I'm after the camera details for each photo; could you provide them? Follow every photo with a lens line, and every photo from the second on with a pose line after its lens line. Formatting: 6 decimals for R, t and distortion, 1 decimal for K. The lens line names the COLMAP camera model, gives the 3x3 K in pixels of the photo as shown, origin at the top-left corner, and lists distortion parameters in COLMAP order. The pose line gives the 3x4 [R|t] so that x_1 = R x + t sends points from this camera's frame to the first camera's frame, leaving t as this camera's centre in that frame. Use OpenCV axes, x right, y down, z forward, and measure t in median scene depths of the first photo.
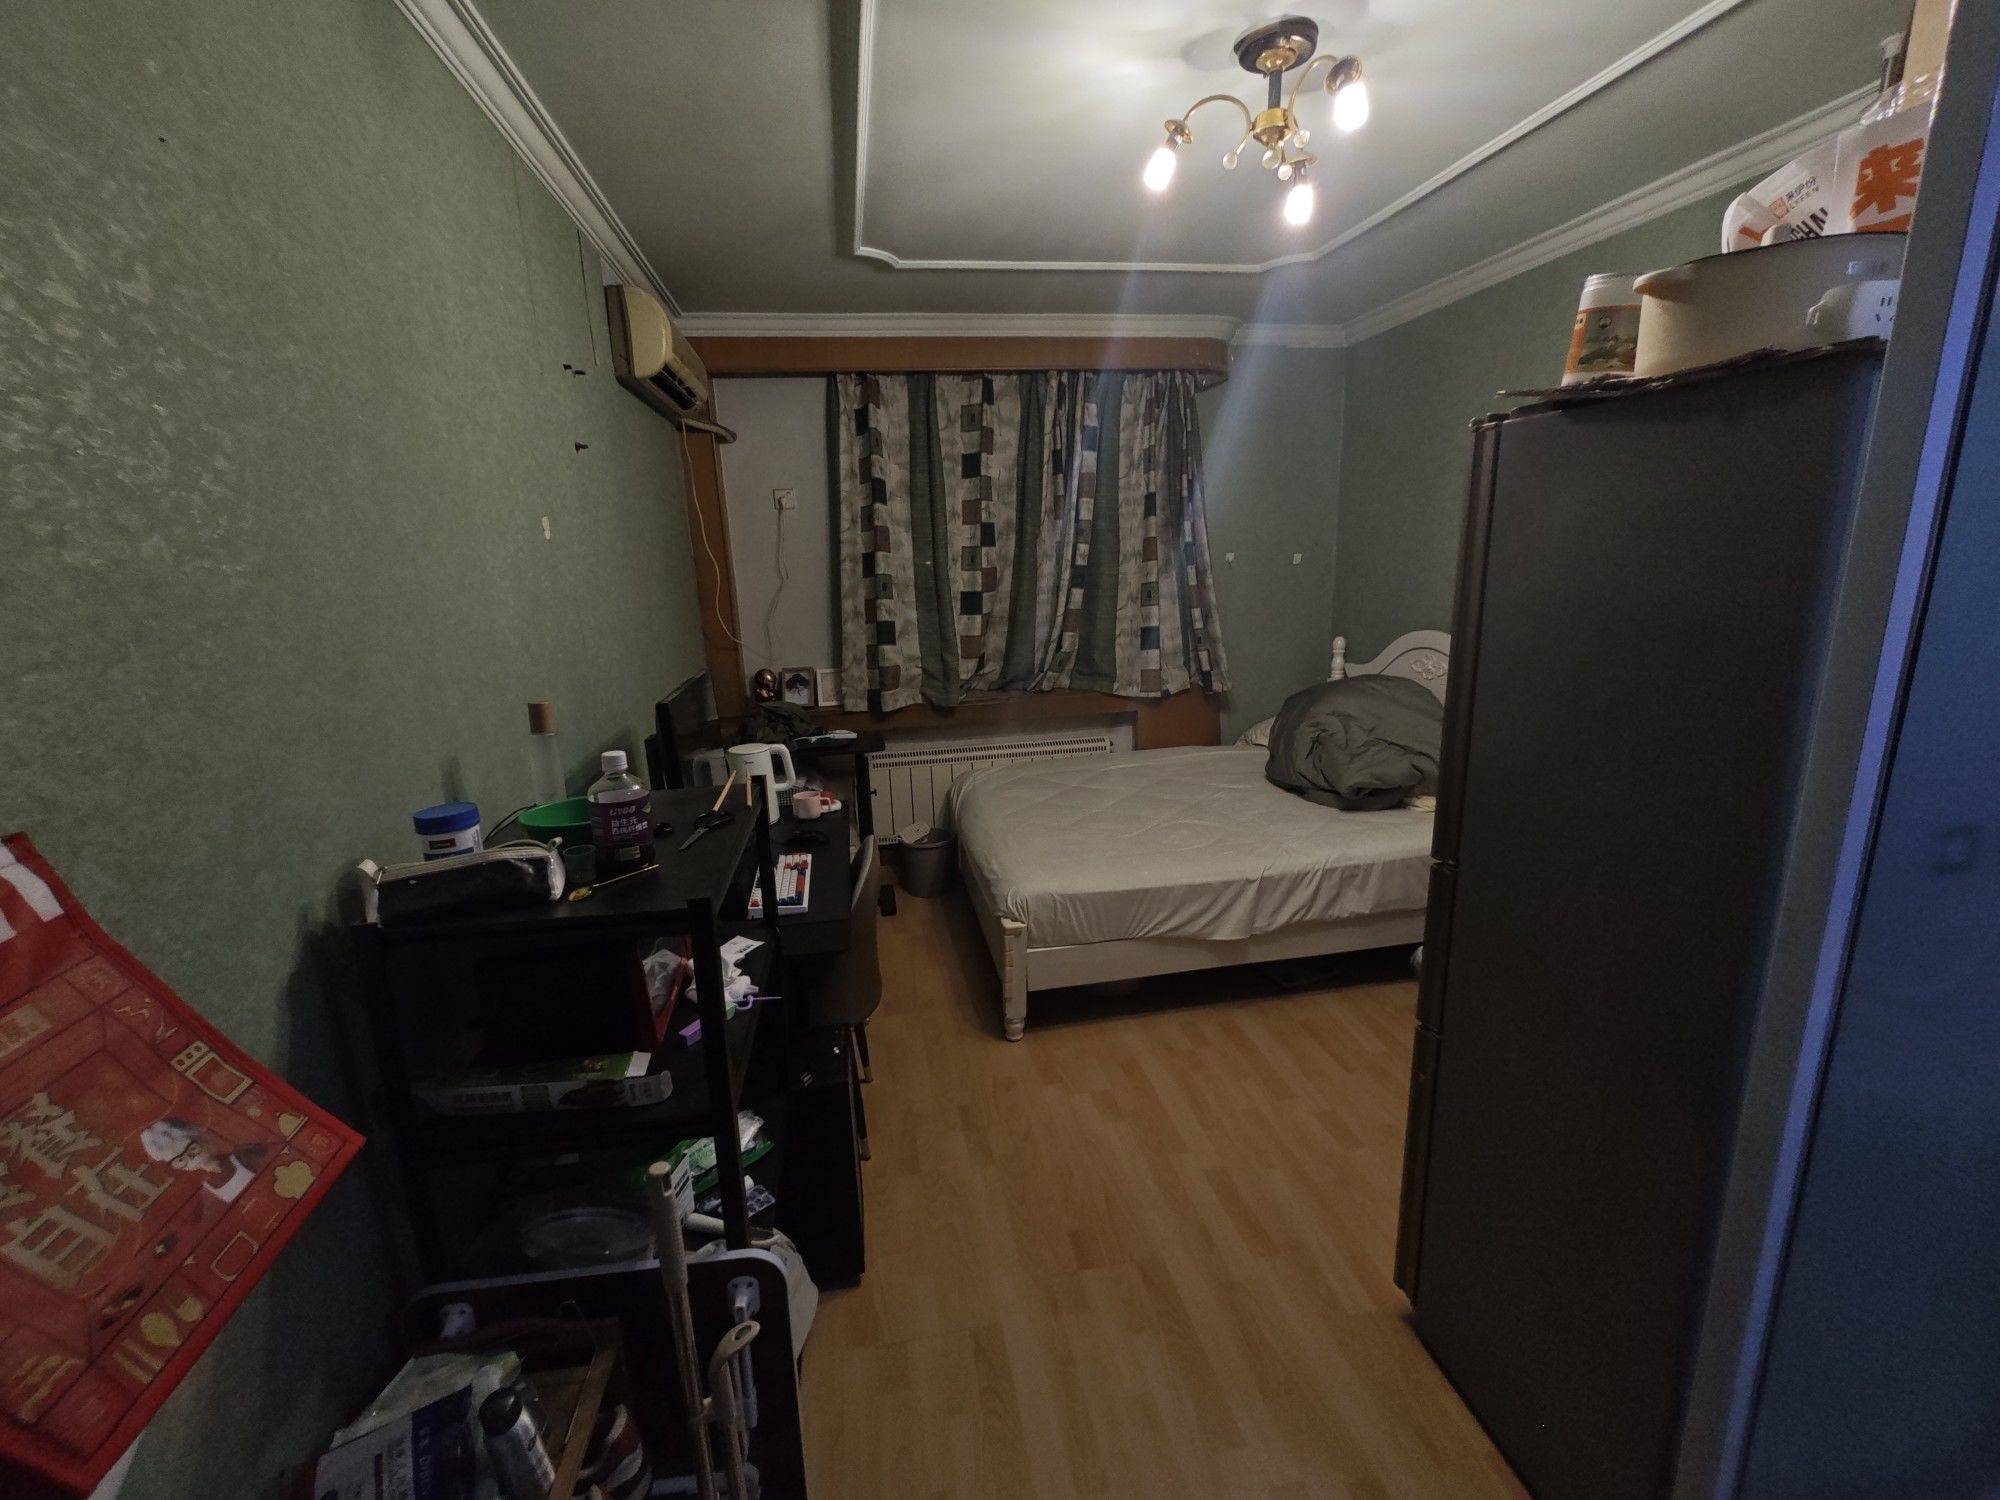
lens RADIAL K [[853.4, 0, 997.0], [0, 853.4, 749.9], [0, 0, 1]] dist [0.000366, -0.000298]
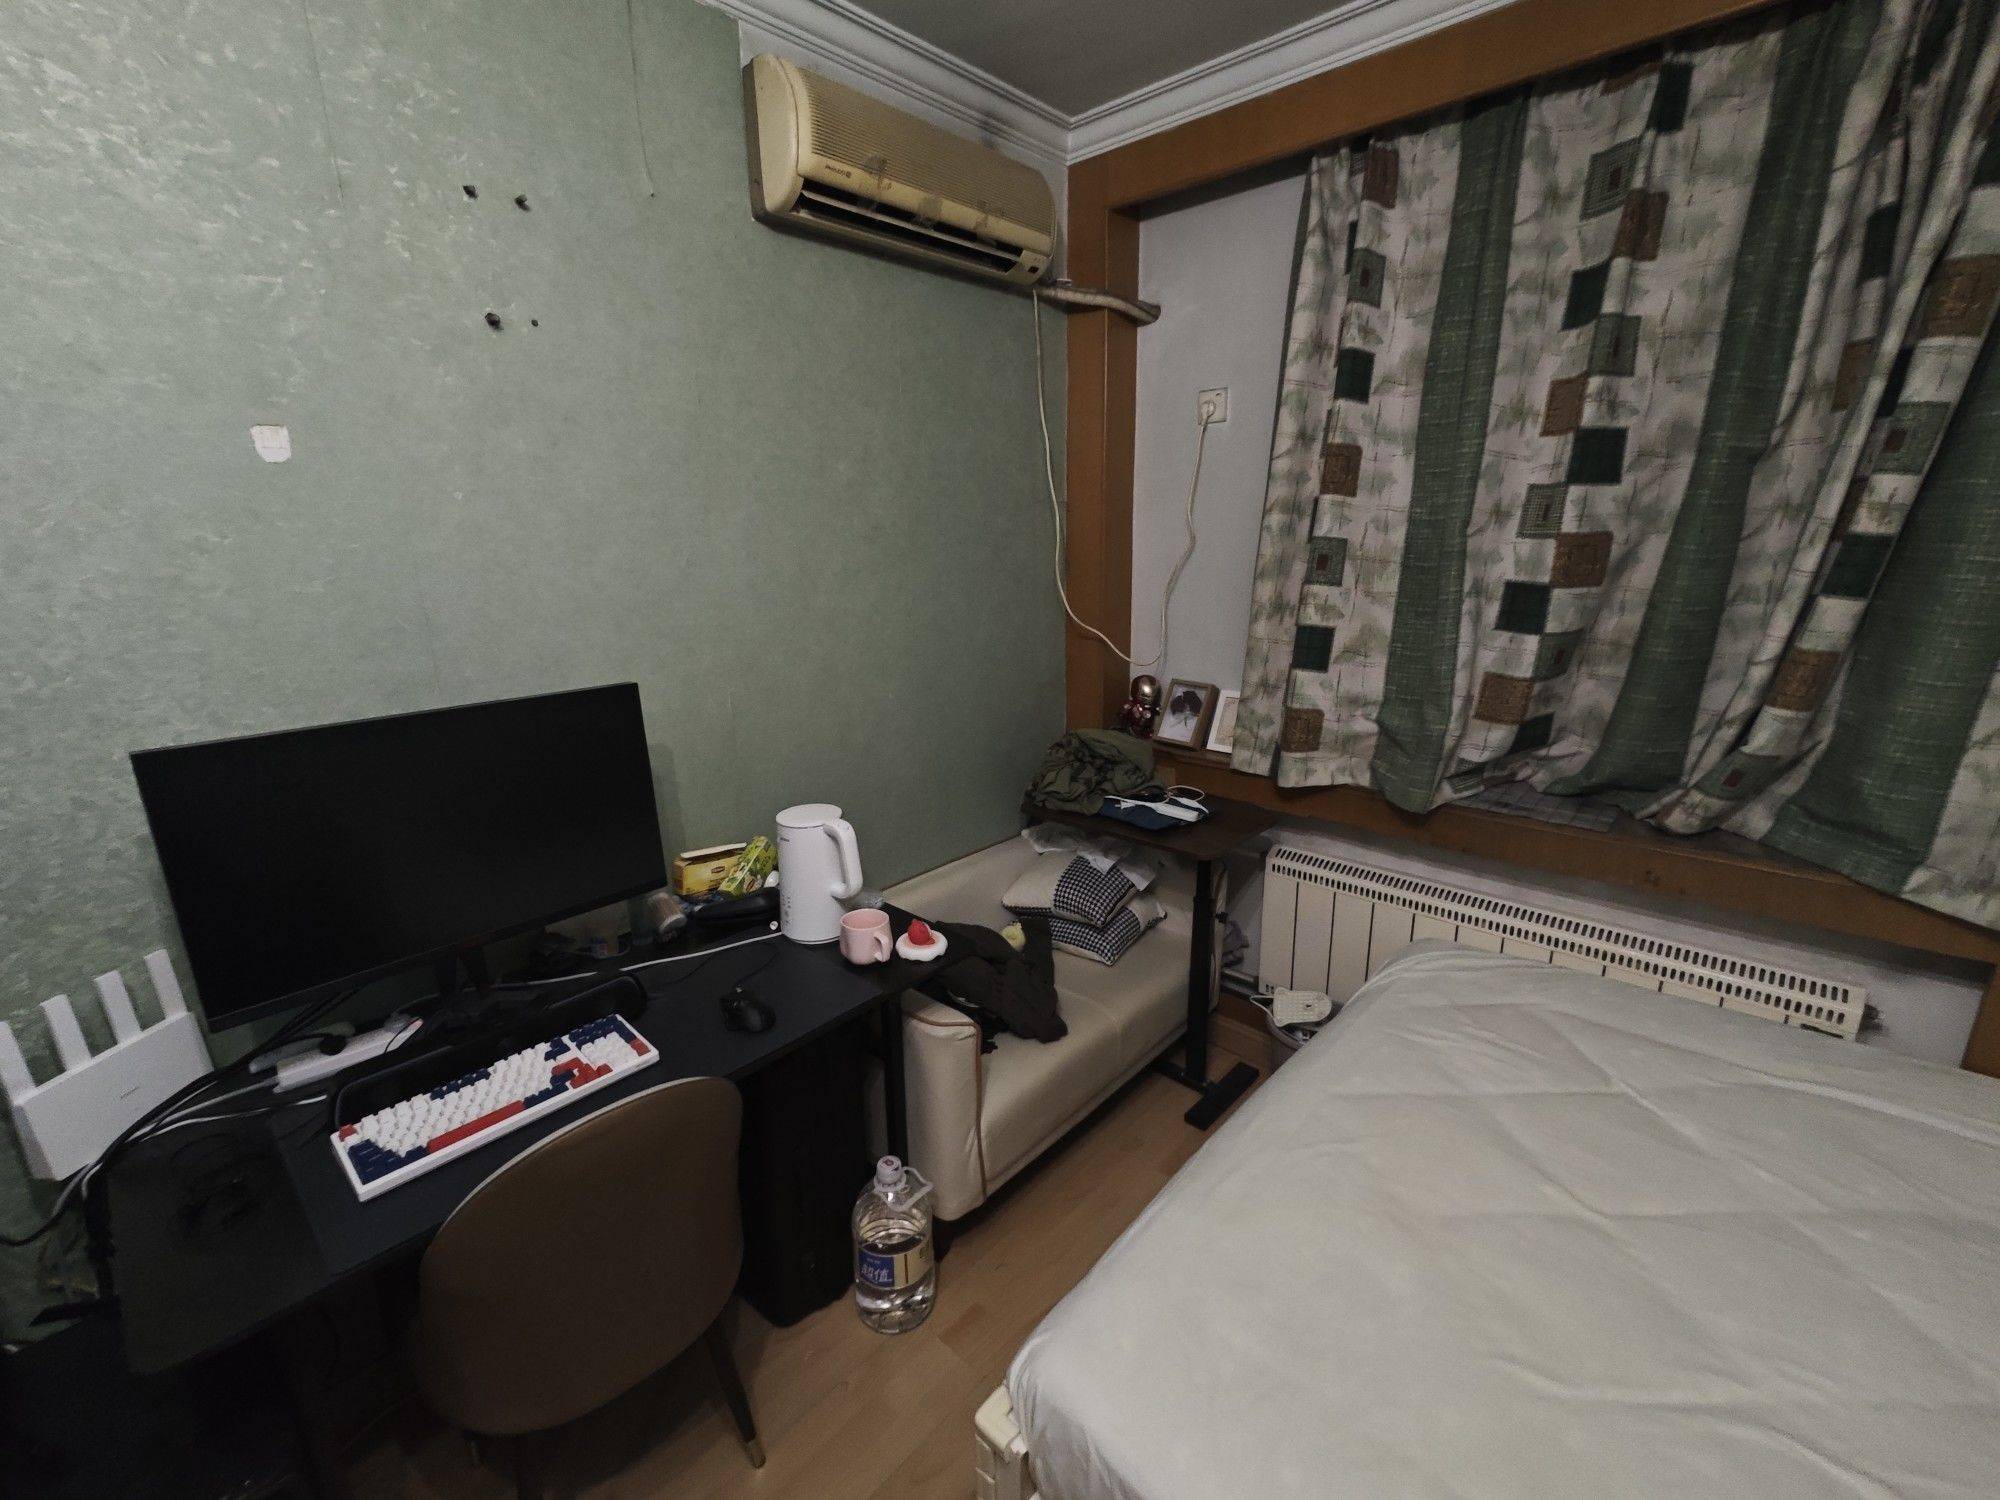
lens RADIAL K [[853.4, 0, 1000.5], [0, 853.4, 752.5], [0, 0, 1]] dist [0.000366, -0.000298]
pose [[0.611078, 0.229436, -0.757590, 0.168579], [-0.188444, 0.971722, 0.142286, -0.108207], [0.768813, 0.055815, 0.637034, 0.490123]]
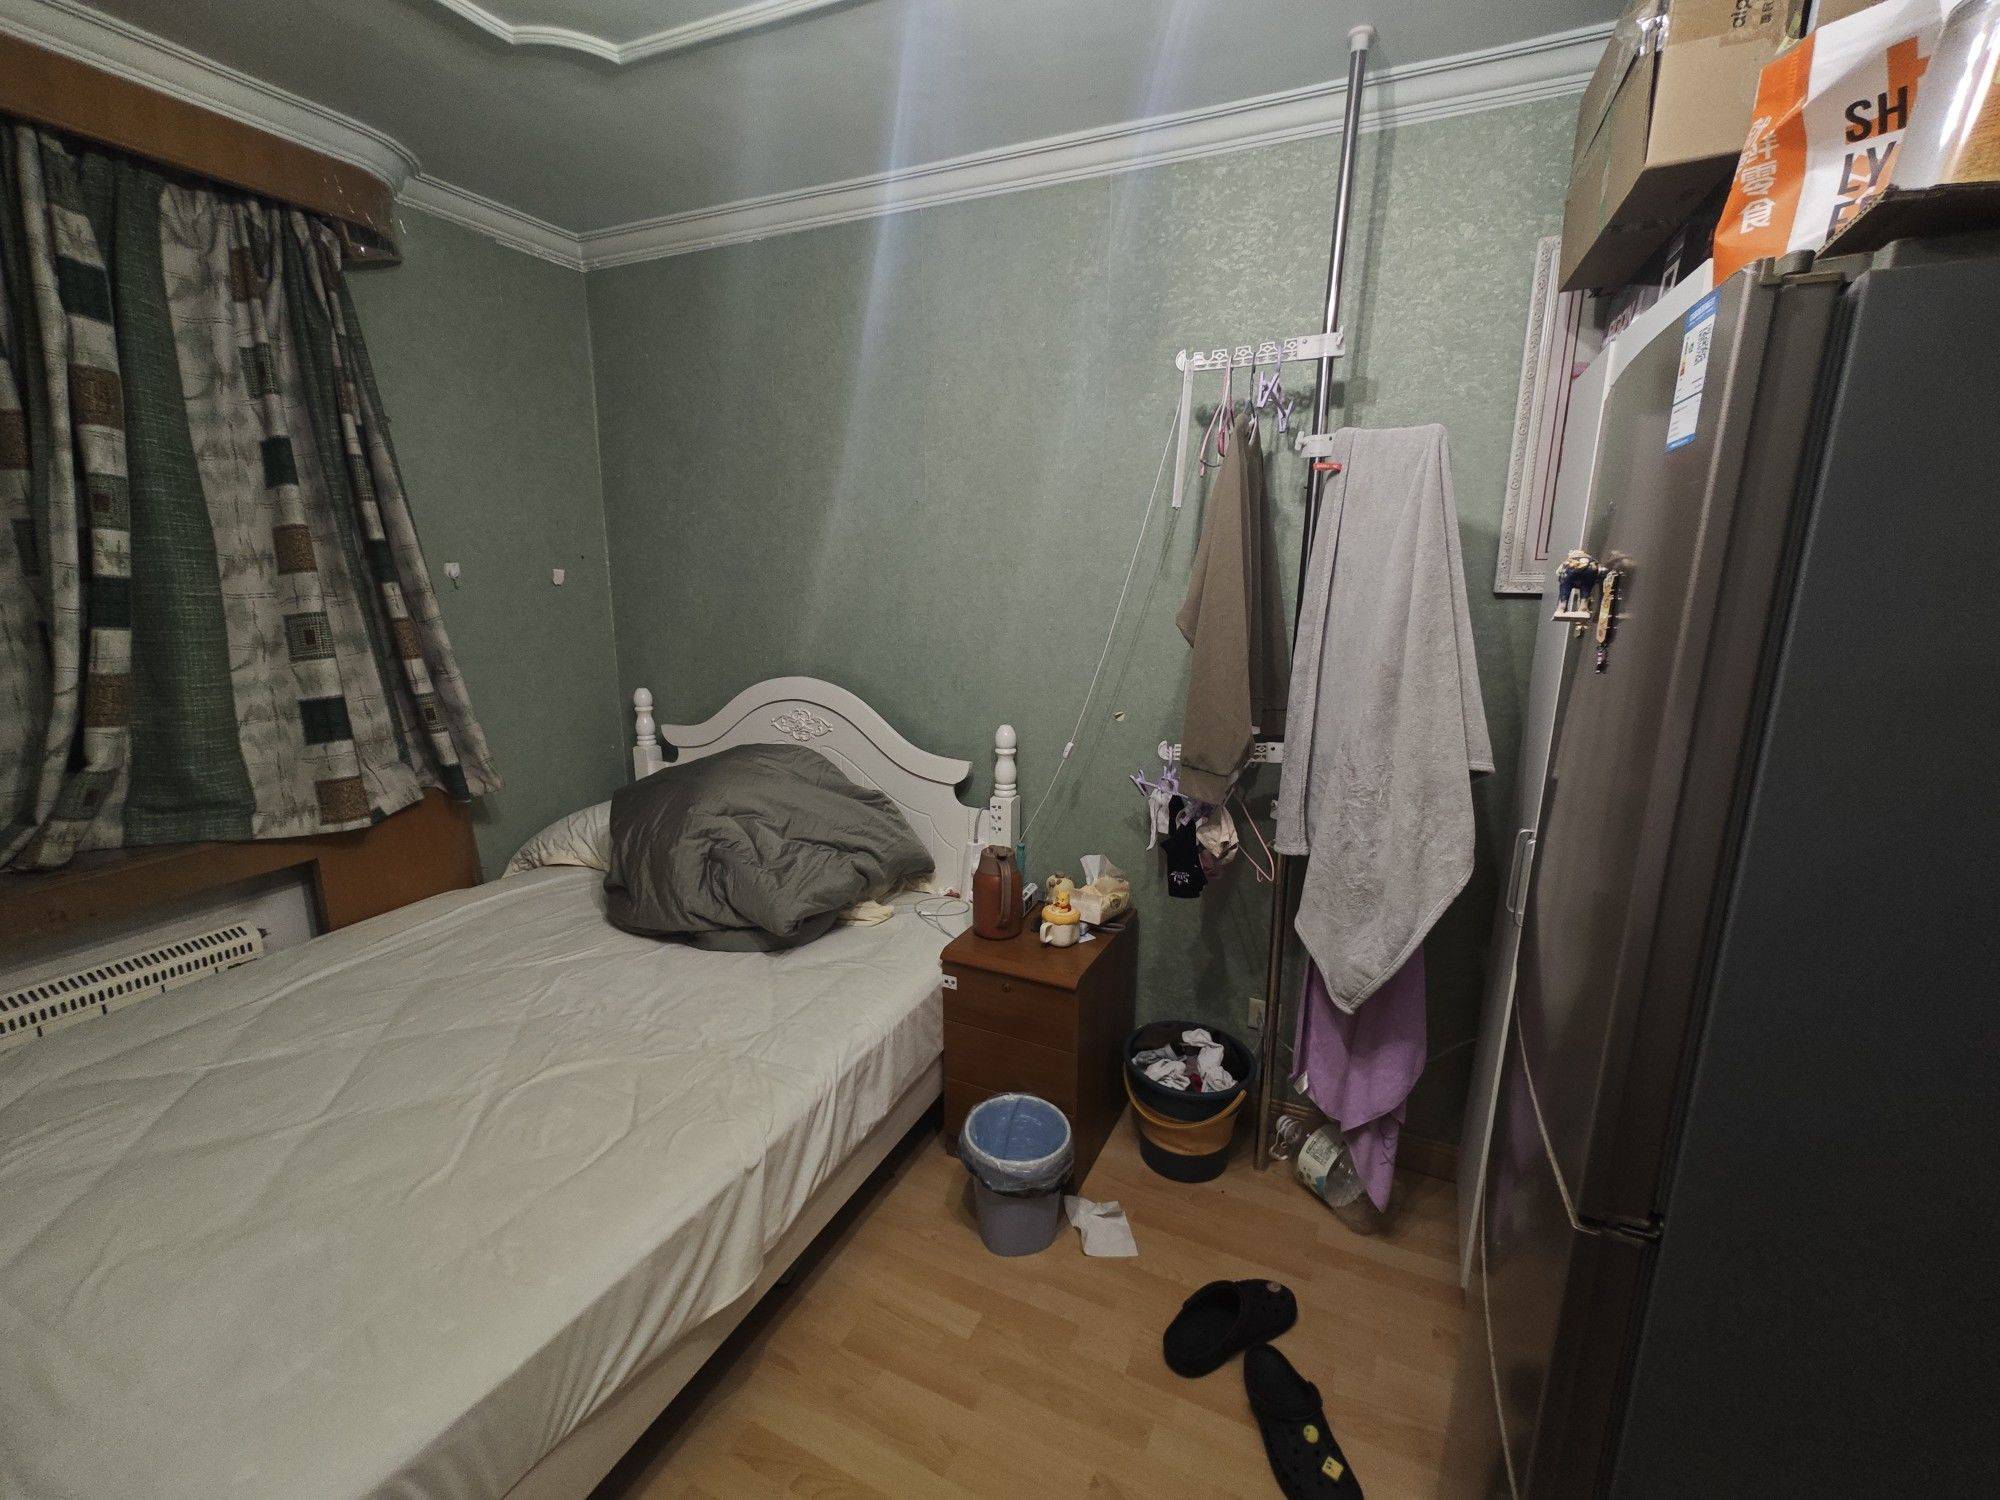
lens RADIAL K [[853.4, 0, 1001.6], [0, 853.4, 749.6], [0, 0, 1]] dist [0.000366, -0.000298]
pose [[0.570373, -0.135030, 0.810210, -0.010297], [0.154475, 0.986428, 0.055651, -0.080231], [-0.806729, 0.093415, 0.583491, 0.373145]]
